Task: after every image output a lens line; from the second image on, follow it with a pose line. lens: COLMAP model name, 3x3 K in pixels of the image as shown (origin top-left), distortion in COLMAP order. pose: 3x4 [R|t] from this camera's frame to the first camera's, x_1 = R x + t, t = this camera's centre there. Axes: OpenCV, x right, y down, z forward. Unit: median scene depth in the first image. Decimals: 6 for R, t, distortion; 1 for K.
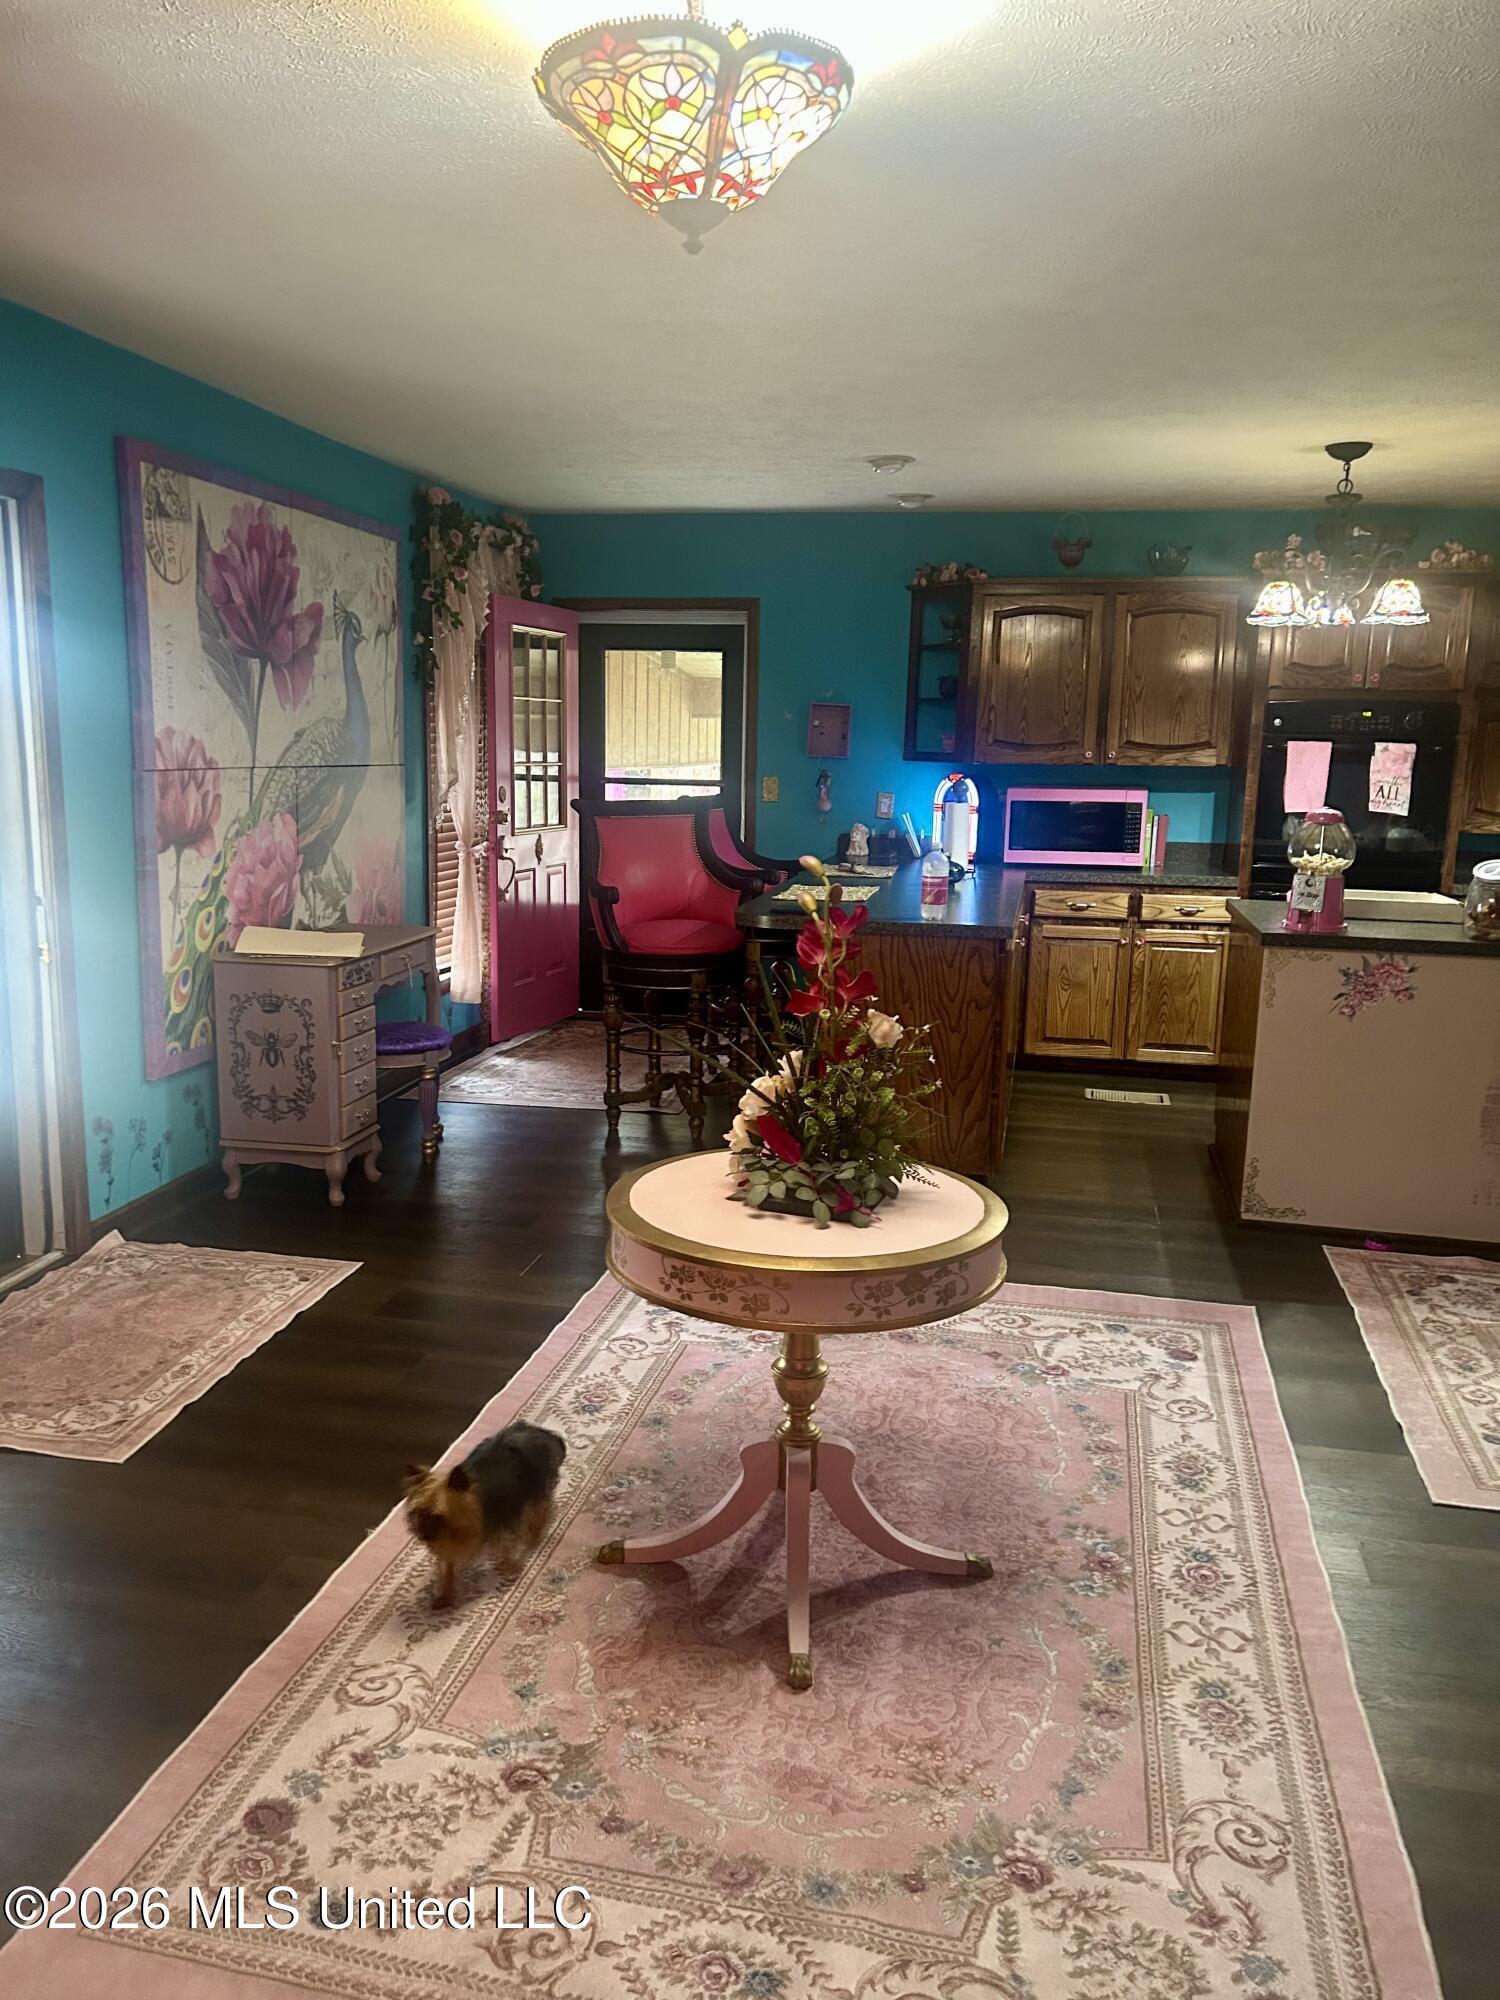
lens RADIAL K [[1479.2, 0, 742.7], [0, 1479.2, 999.8], [0, 0, 1]] dist [0.024240, -0.019878]
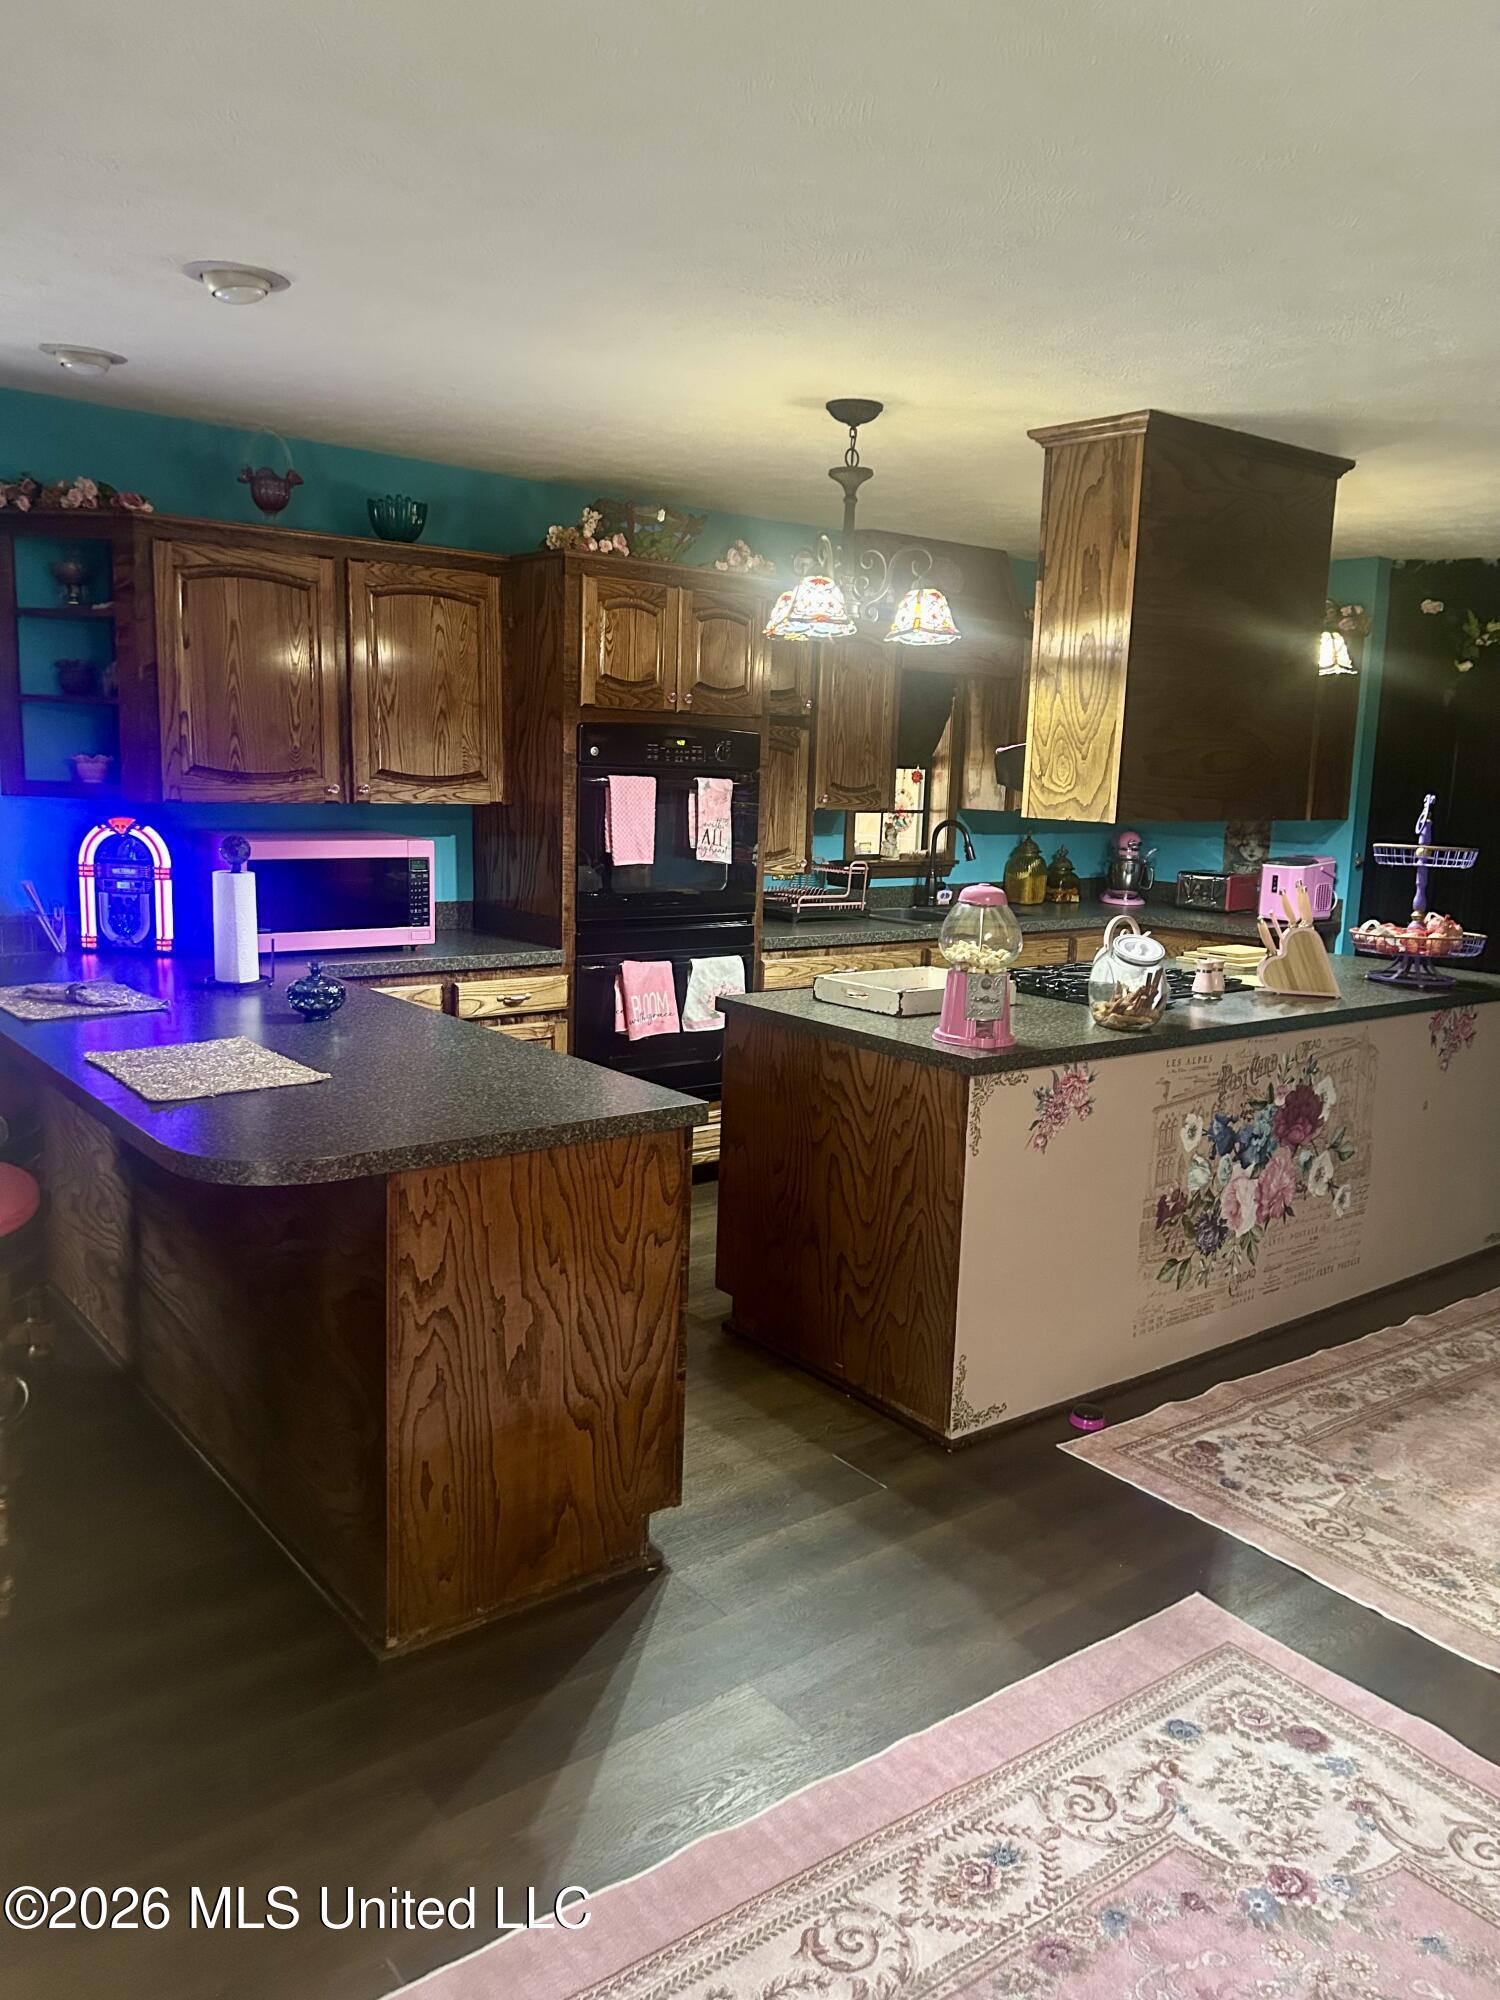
lens RADIAL K [[1479.2, 0, 751.4], [0, 1479.2, 1009.7], [0, 0, 1]] dist [0.024240, -0.019878]
pose [[0.642825, -0.121436, 0.756326, -0.337996], [0.112338, 0.991624, 0.063736, -0.159889], [-0.757731, 0.043993, 0.651083, 0.755625]]
